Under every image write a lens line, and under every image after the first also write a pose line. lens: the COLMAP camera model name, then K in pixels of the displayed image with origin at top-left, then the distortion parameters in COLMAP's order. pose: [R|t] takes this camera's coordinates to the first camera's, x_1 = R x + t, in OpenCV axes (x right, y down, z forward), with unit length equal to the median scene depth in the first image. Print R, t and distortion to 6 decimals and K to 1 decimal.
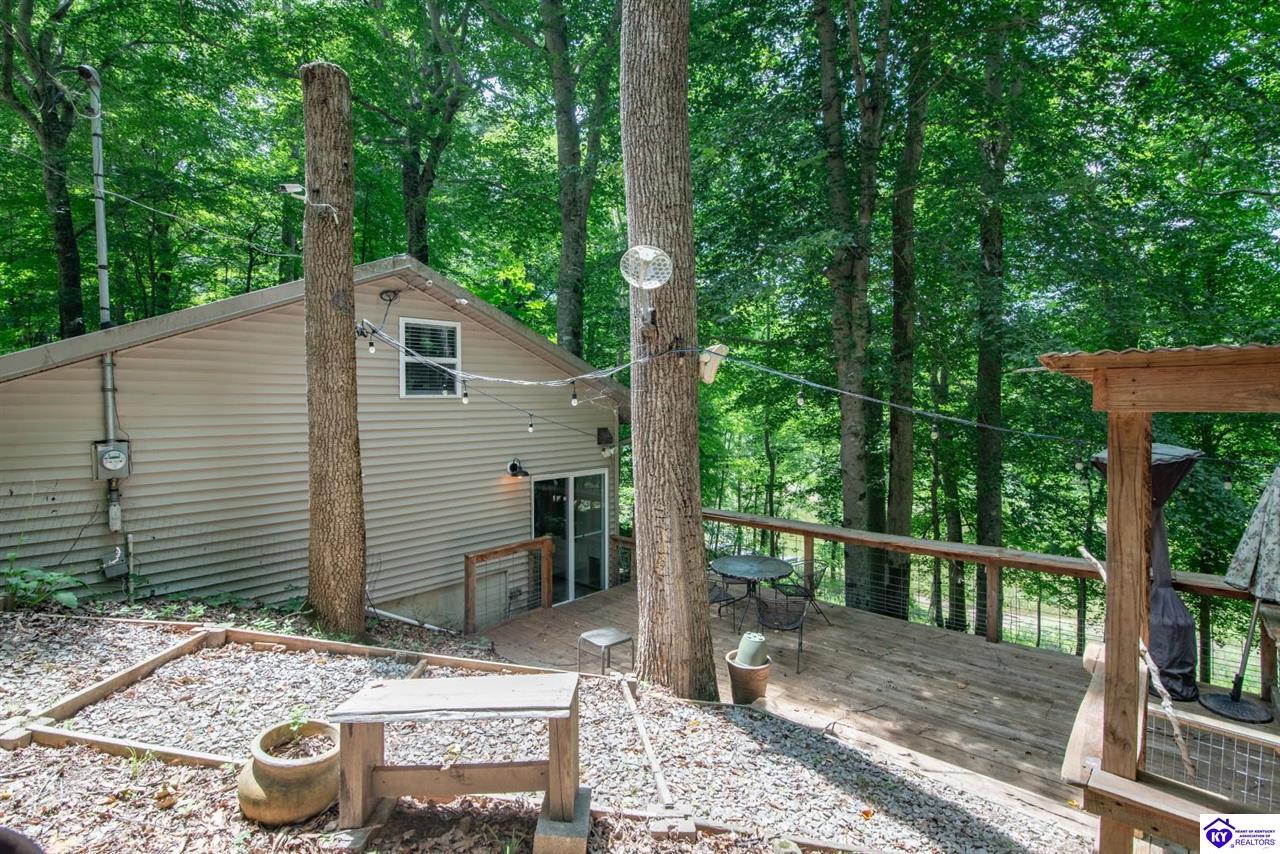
lens RADIAL K [[599.9, 0, 640.0], [0, 599.9, 427.0], [0, 0, 1]] dist [-0.004866, -0.000642]
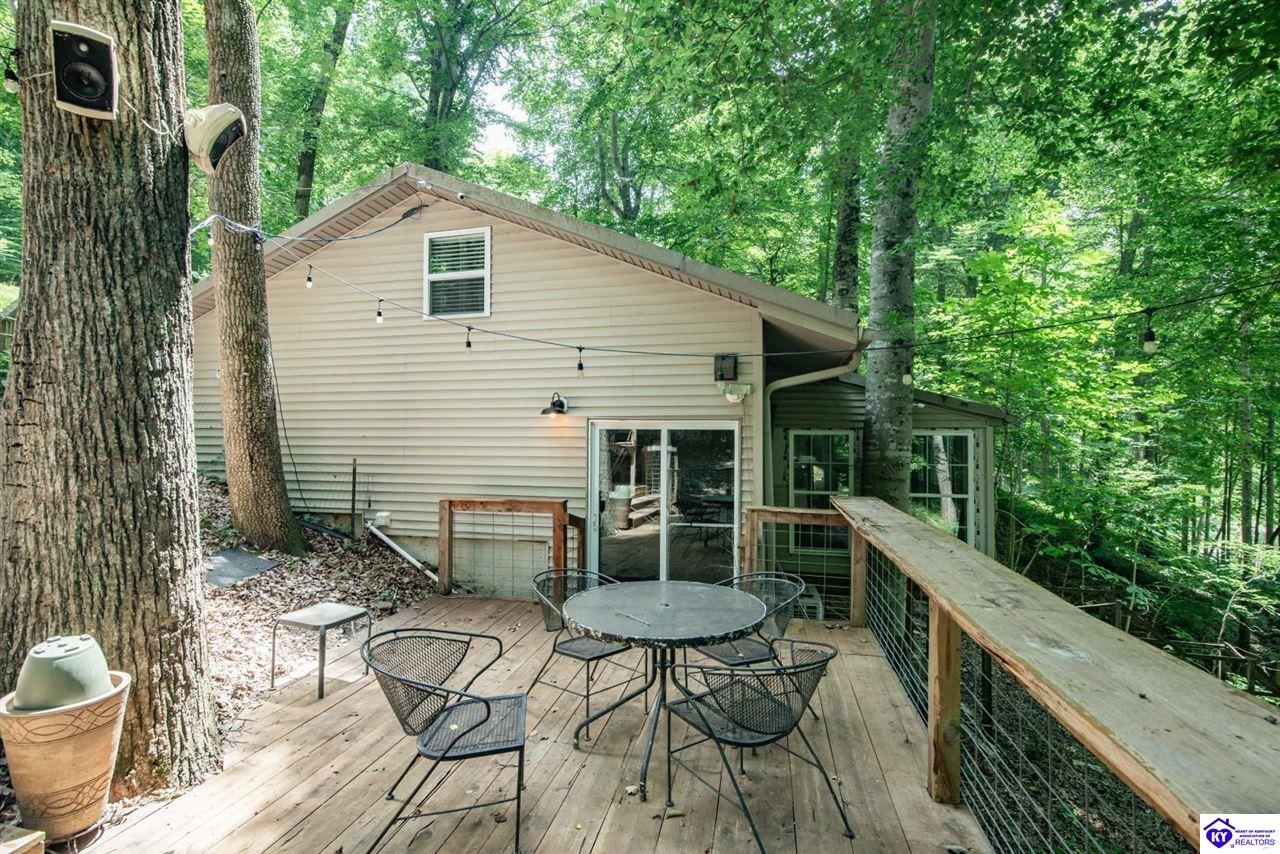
lens RADIAL K [[599.9, 0, 640.0], [0, 599.9, 427.0], [0, 0, 1]] dist [-0.004866, -0.000642]
pose [[0.498574, -0.013318, -0.866745, 0.539340], [-0.043621, 0.998230, -0.040430, 0.132886], [0.865749, 0.057966, 0.497110, 0.791583]]
